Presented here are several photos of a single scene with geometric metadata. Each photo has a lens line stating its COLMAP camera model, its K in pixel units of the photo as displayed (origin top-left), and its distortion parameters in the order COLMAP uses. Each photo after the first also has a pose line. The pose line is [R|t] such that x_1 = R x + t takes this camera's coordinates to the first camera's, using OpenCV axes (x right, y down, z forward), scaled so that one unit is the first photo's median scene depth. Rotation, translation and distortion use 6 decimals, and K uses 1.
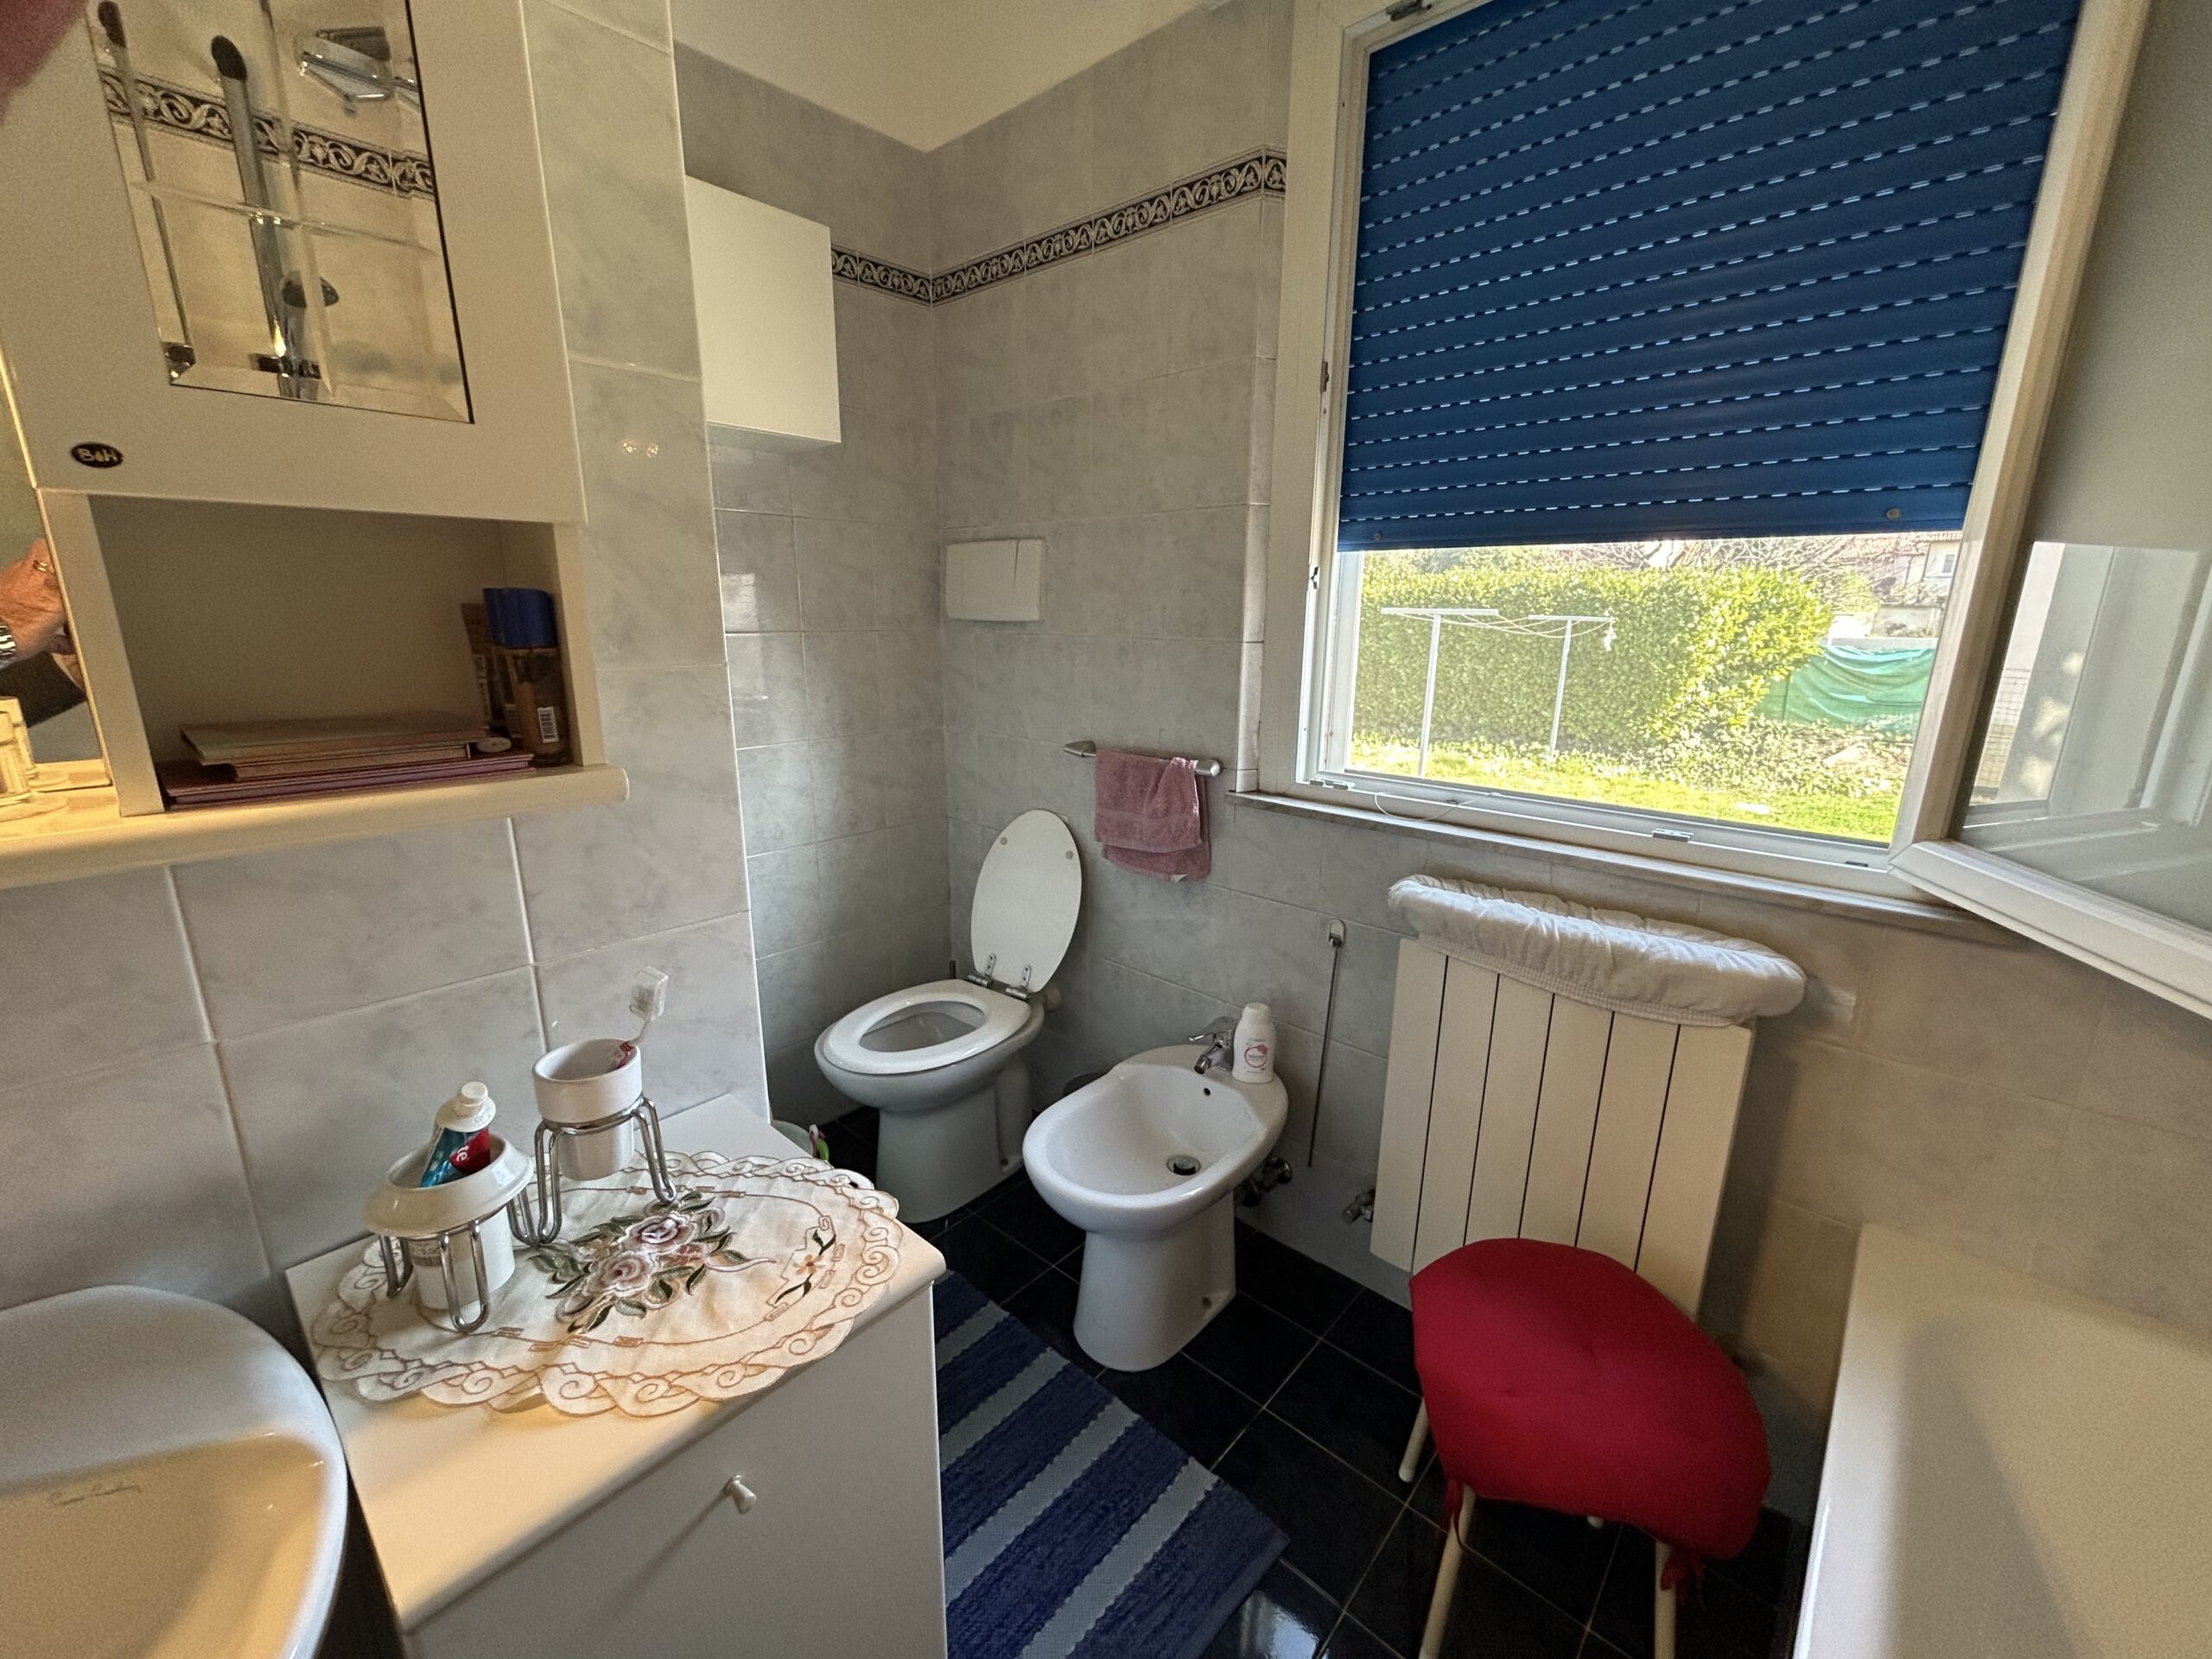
lens RADIAL K [[889.6, 0, 1102.0], [0, 889.6, 826.0], [0, 0, 1]] dist [-0.000339, -0.000788]
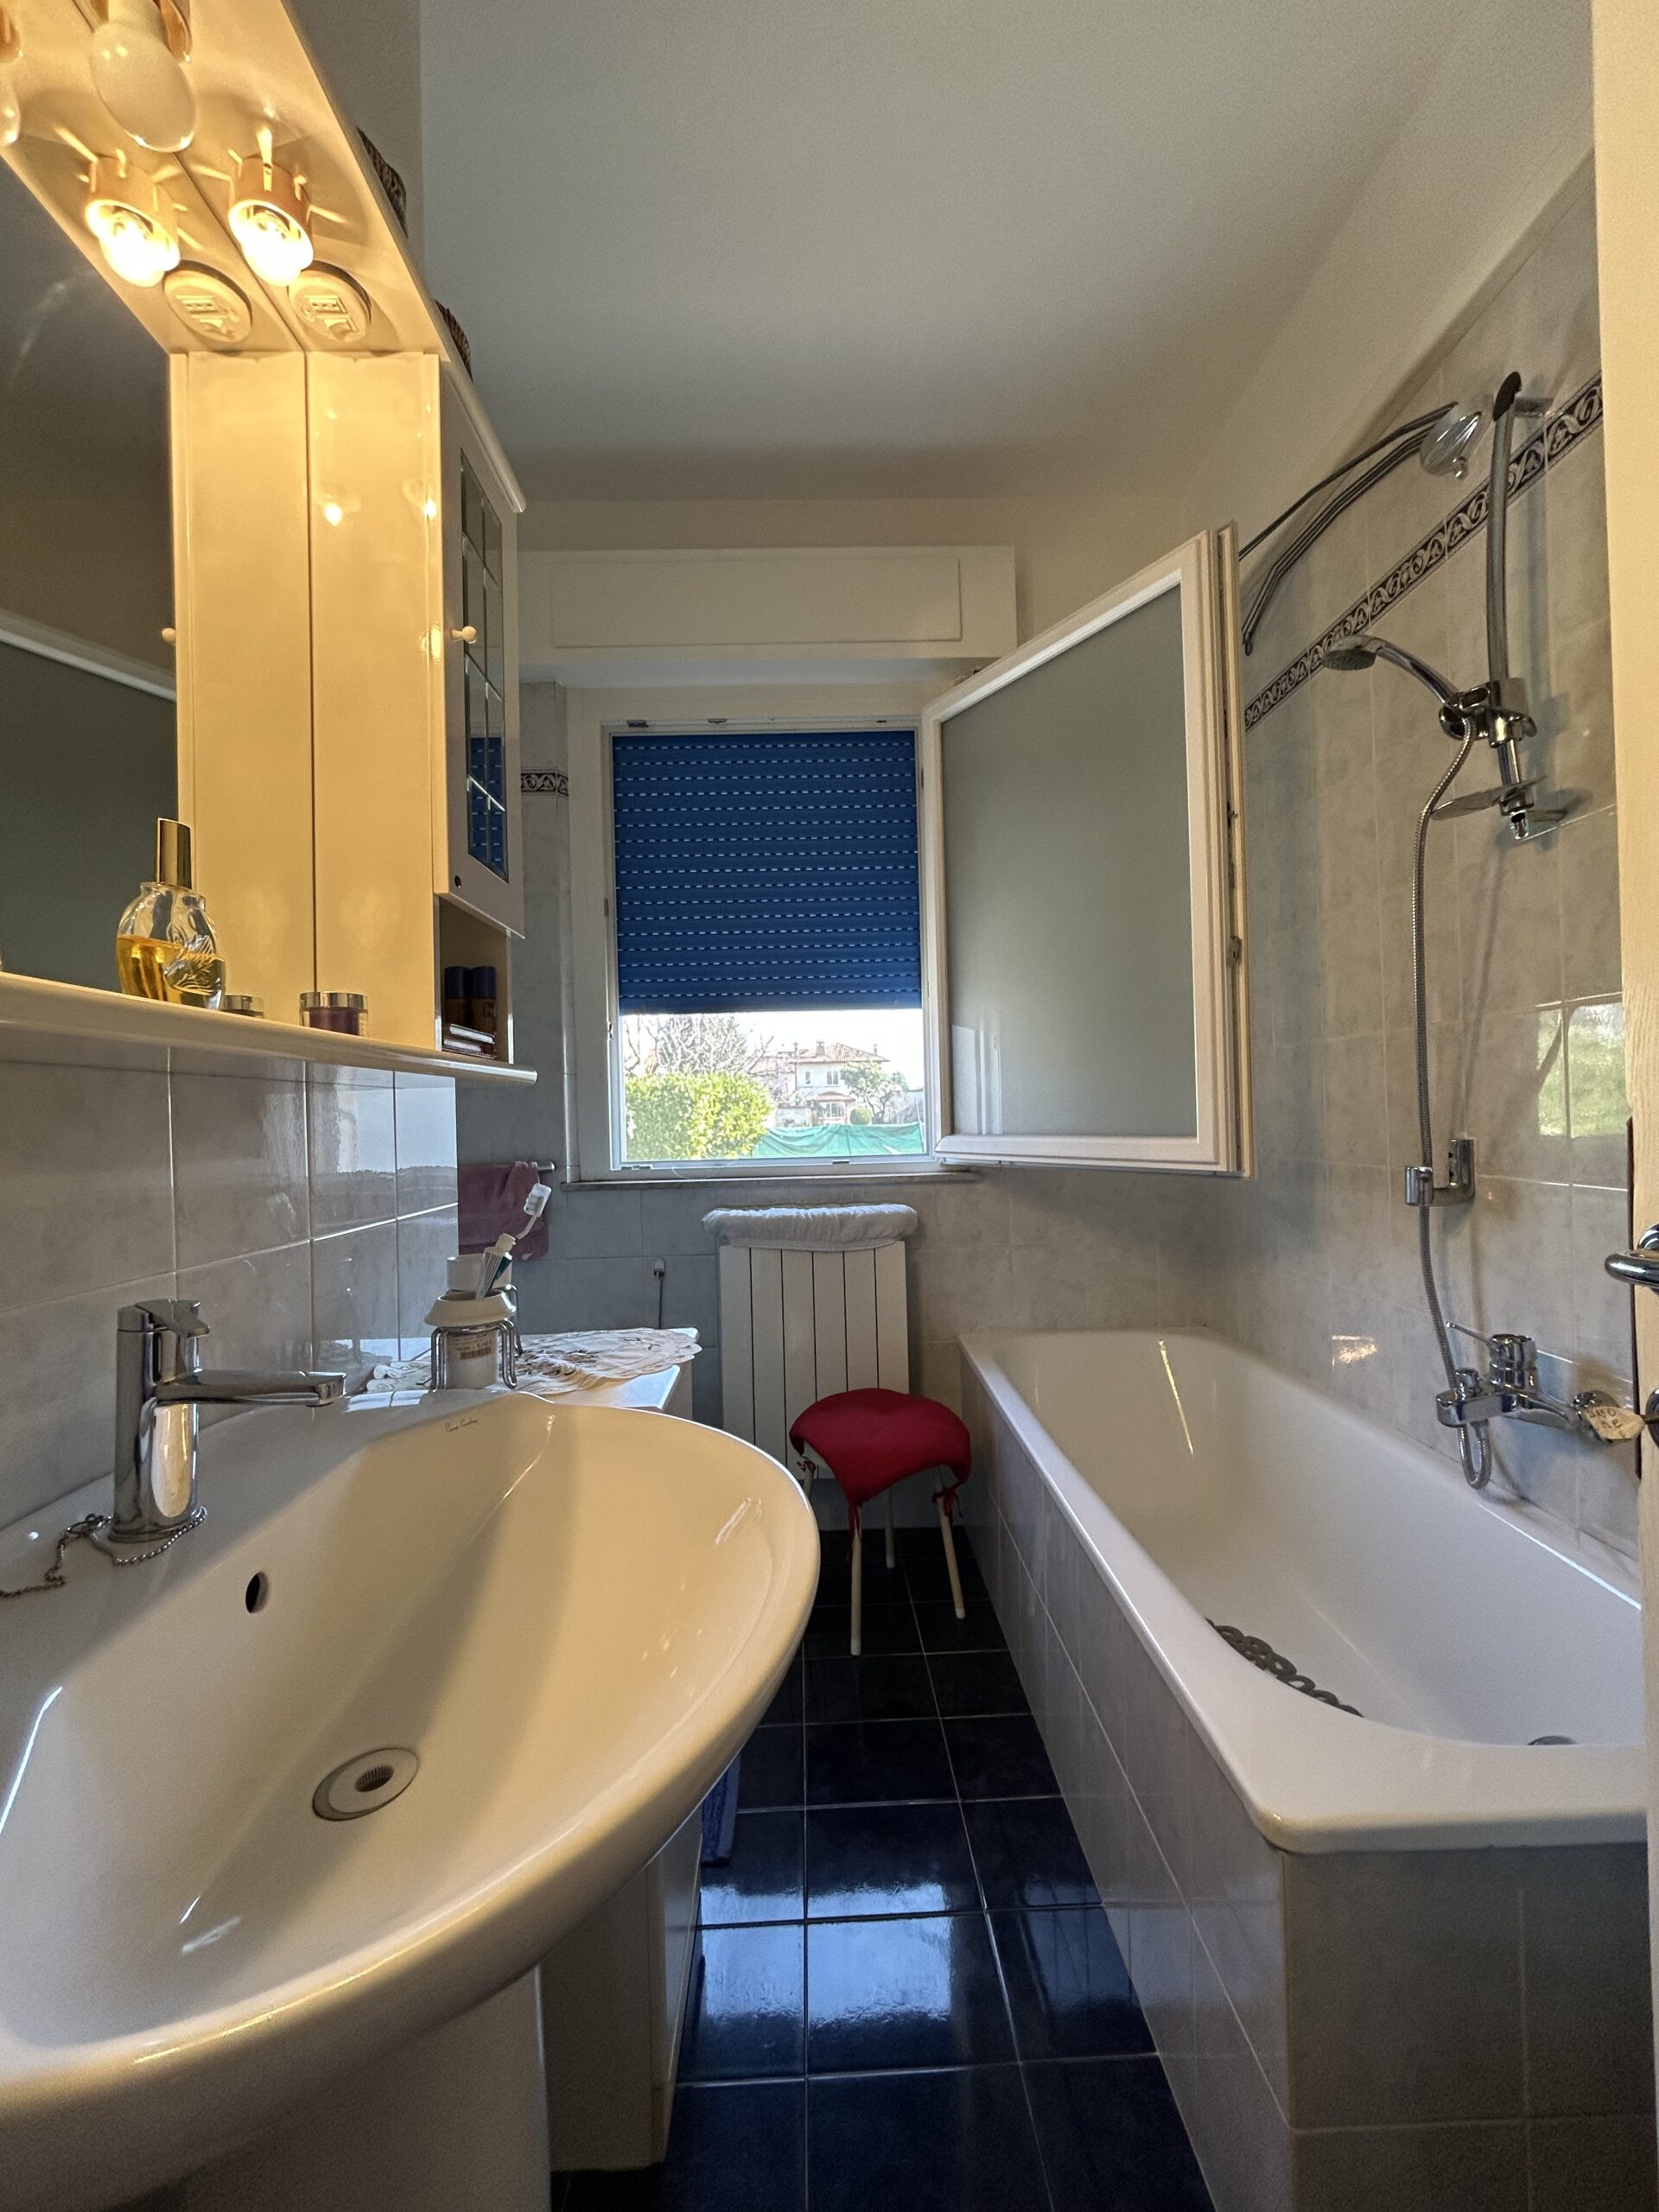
lens RADIAL K [[889.6, 0, 831.1], [0, 889.6, 1106.8], [0, 0, 1]] dist [-0.000339, -0.000788]
pose [[0.718528, -0.020865, 0.695185, -0.553223], [0.195746, 0.965212, -0.173349, 0.181474], [-0.667384, 0.260636, 0.697616, -0.264065]]
